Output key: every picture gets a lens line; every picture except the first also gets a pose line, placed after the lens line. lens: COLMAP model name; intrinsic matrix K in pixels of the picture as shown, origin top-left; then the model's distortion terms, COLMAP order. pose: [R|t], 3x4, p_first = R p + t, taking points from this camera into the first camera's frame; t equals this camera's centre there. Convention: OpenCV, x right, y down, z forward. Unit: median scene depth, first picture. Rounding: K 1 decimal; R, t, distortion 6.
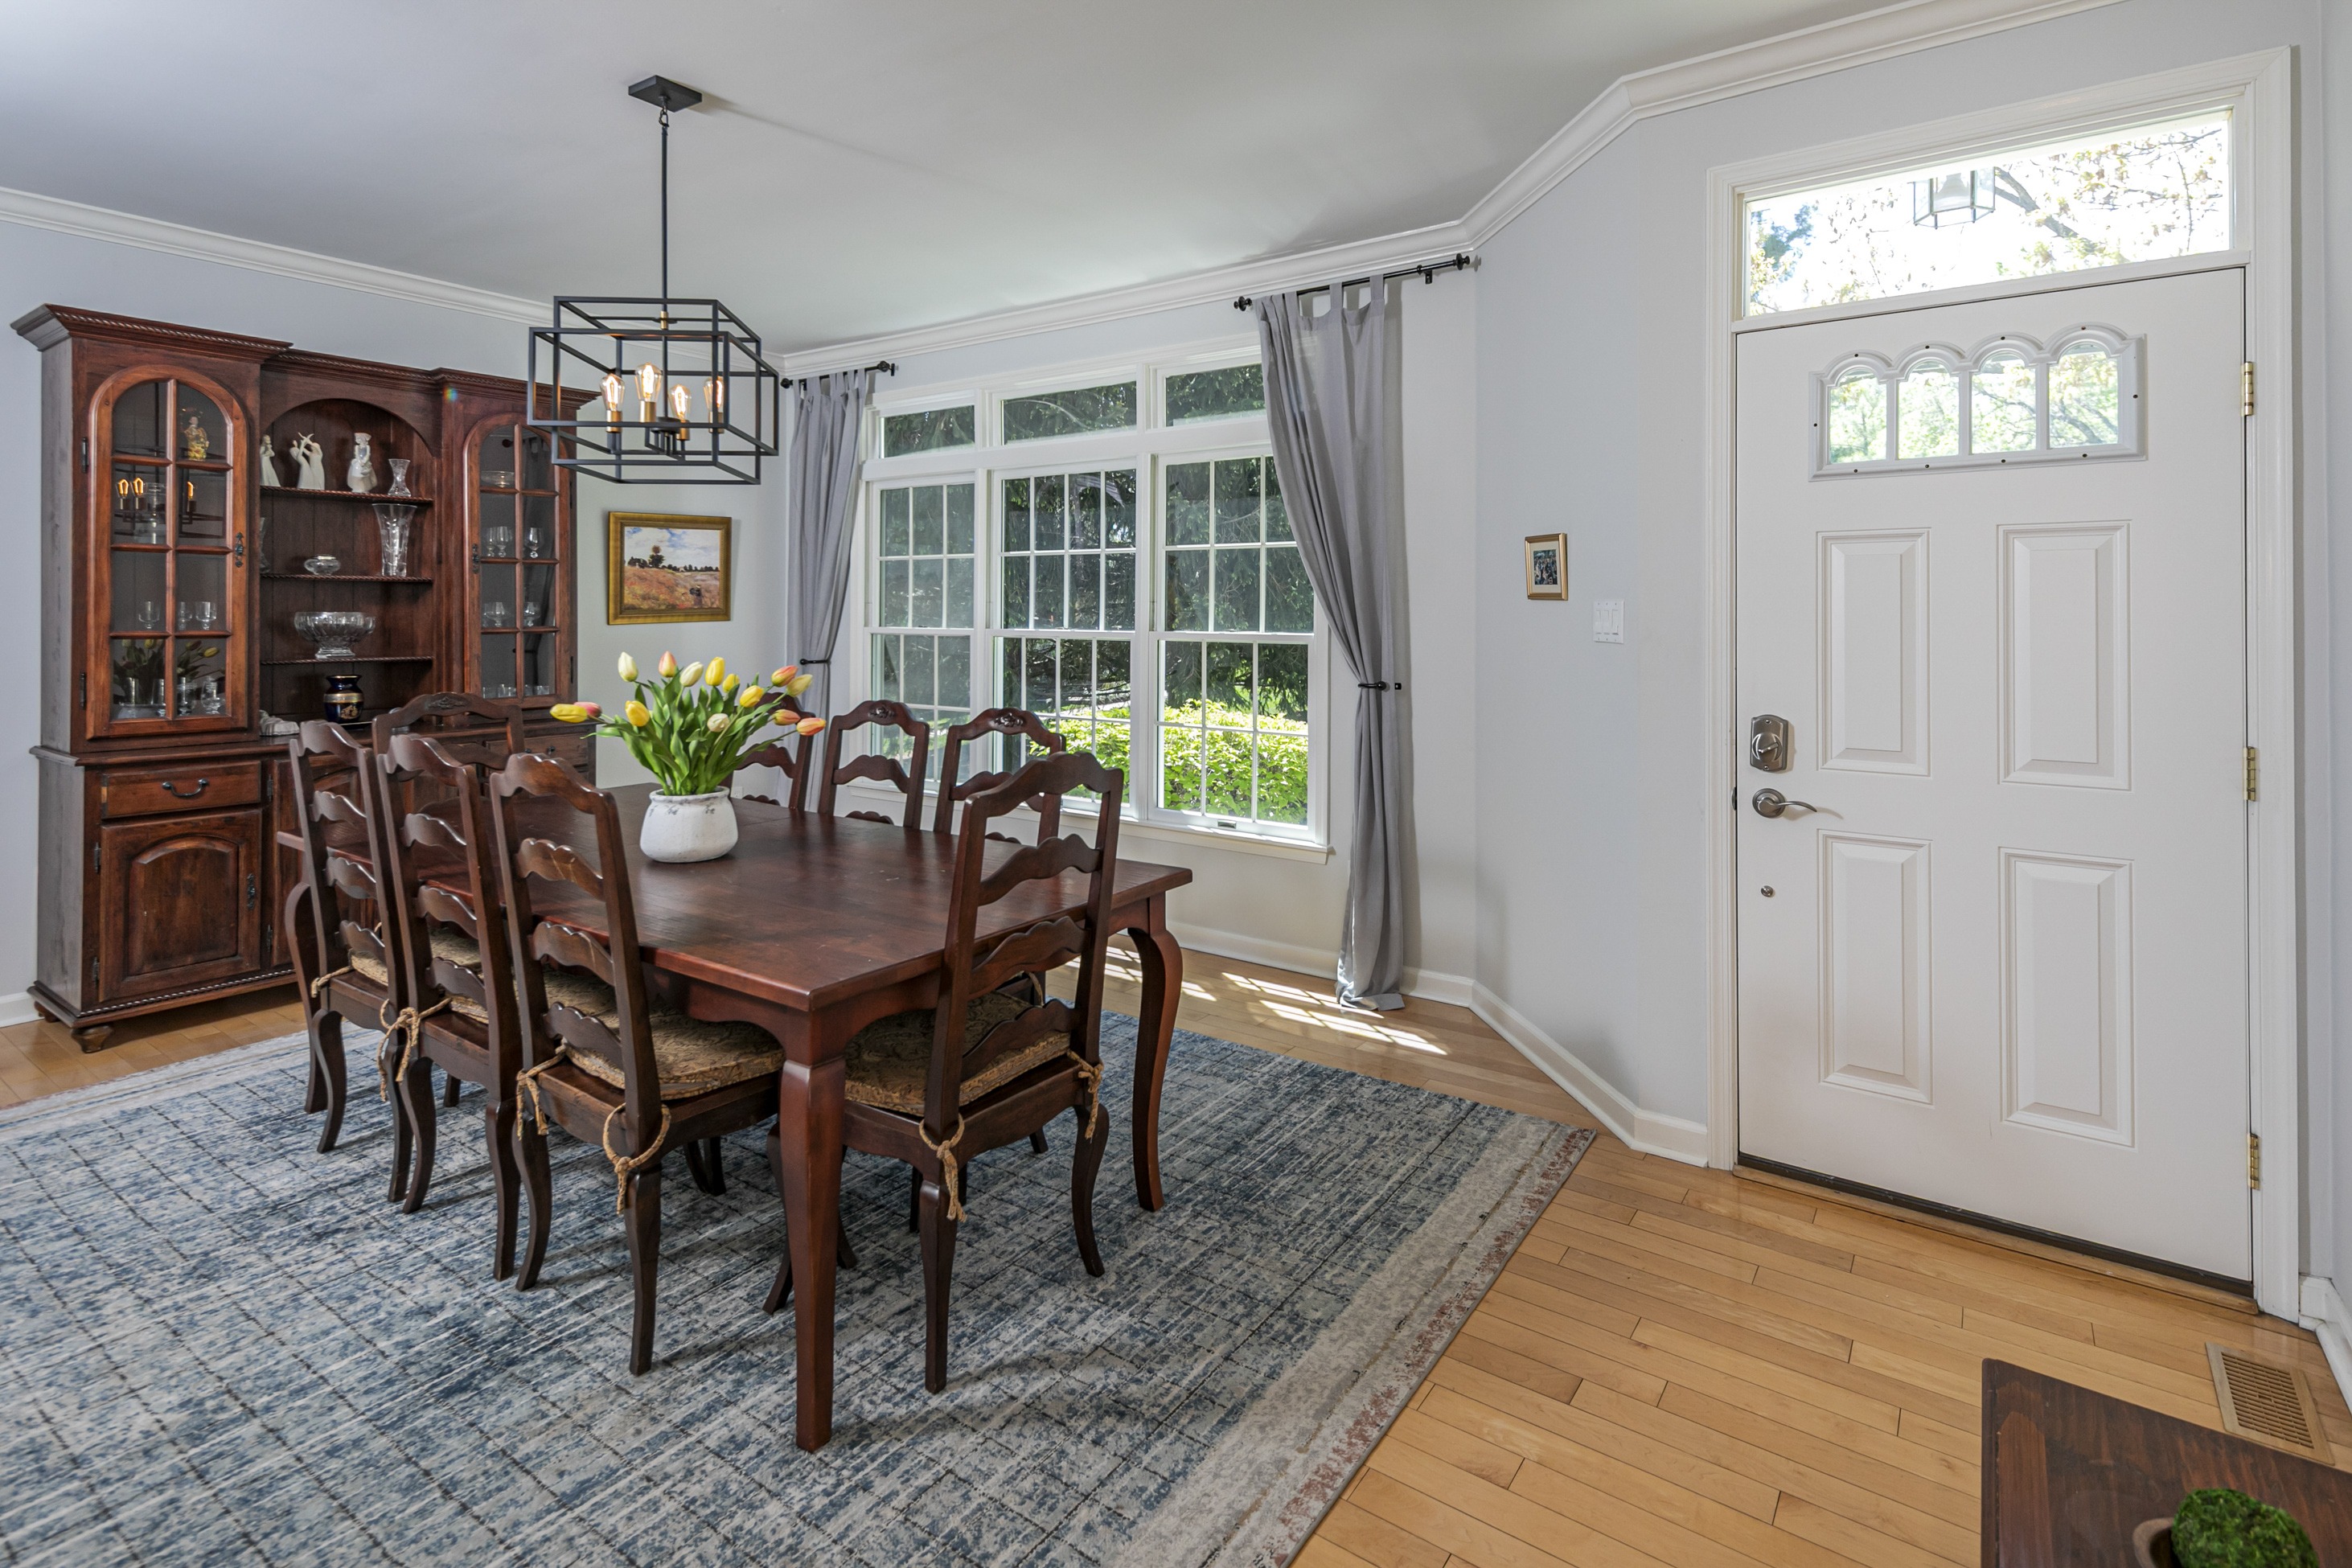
lens RADIAL K [[1150.4, 0, 1213.1], [0, 1150.4, 605.5], [0, 0, 1]] dist [0.019207, -0.006851]
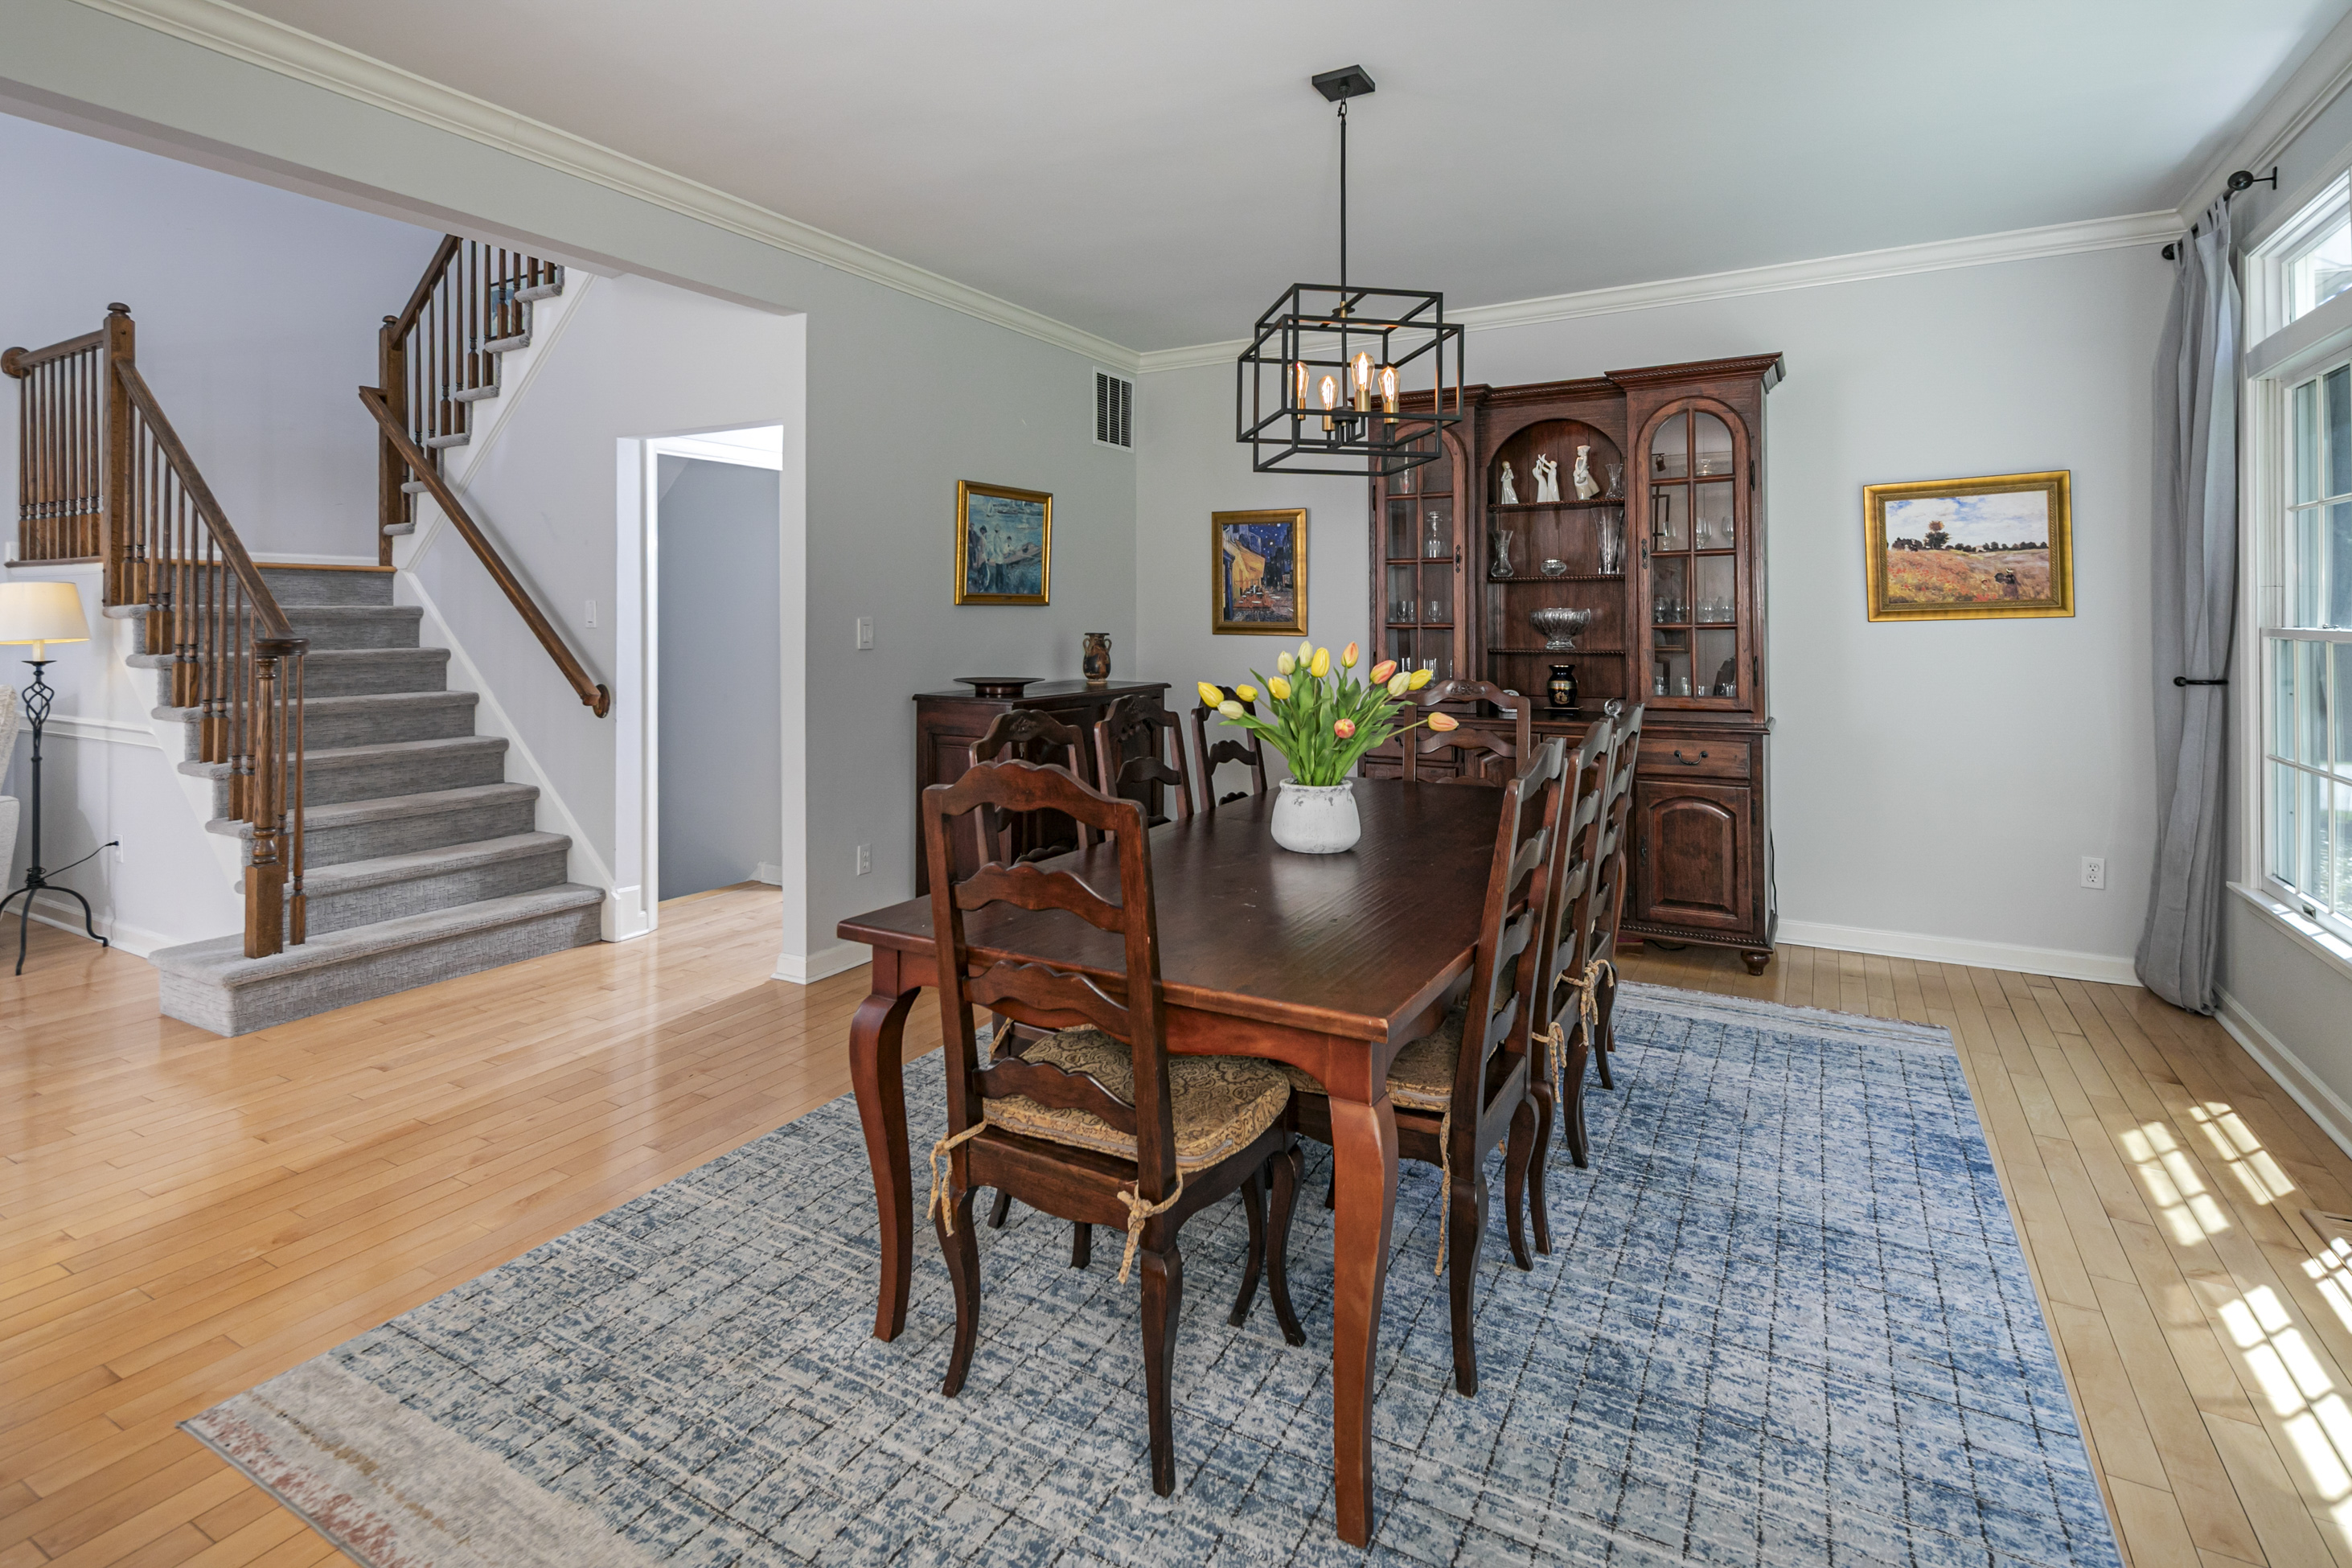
lens RADIAL K [[1150.4, 0, 1109.7], [0, 1150.4, 609.6], [0, 0, 1]] dist [0.019207, -0.006851]
pose [[0.054751, -0.009457, -0.998455, 0.366532], [0.007374, 0.999932, -0.009067, 0.015205], [0.998473, -0.006866, 0.054817, 0.540433]]
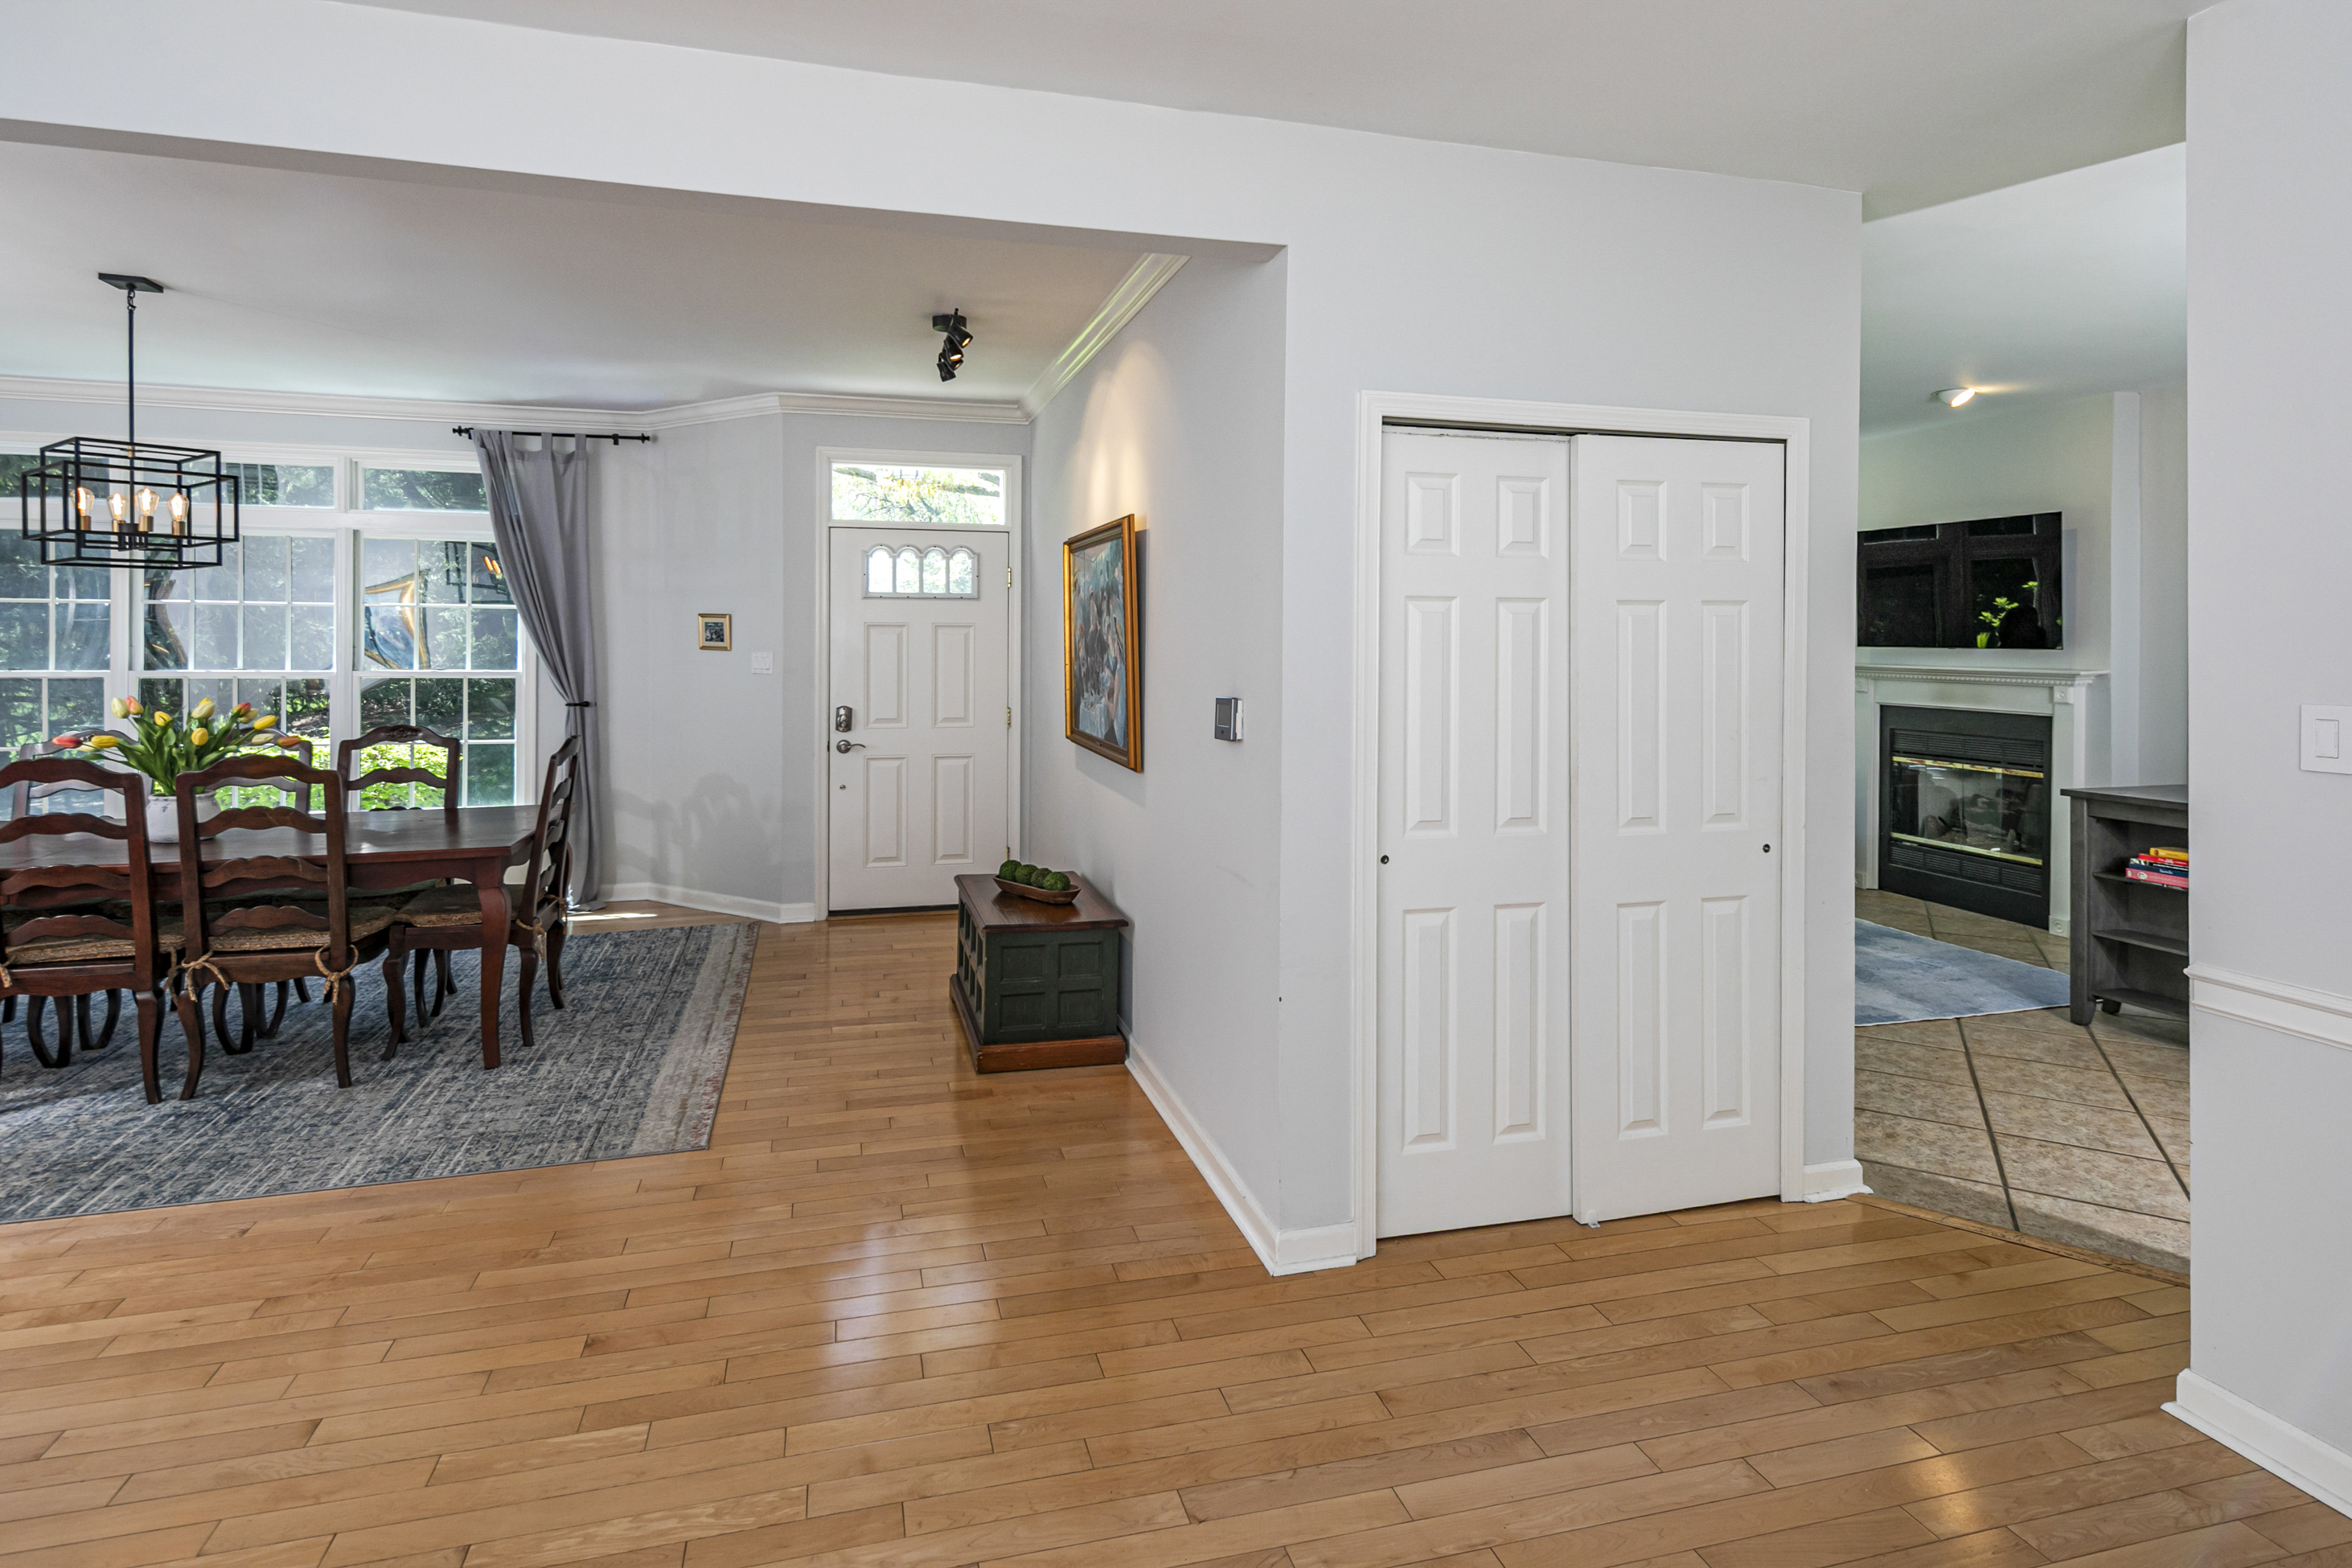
lens RADIAL K [[1150.4, 0, 1135.2], [0, 1150.4, 649.2], [0, 0, 1]] dist [0.019207, -0.006851]
pose [[0.647276, -0.007647, 0.762217, -0.547619], [-0.010751, 0.999759, 0.019160, -0.039972], [-0.762180, -0.020596, 0.647038, -0.547814]]
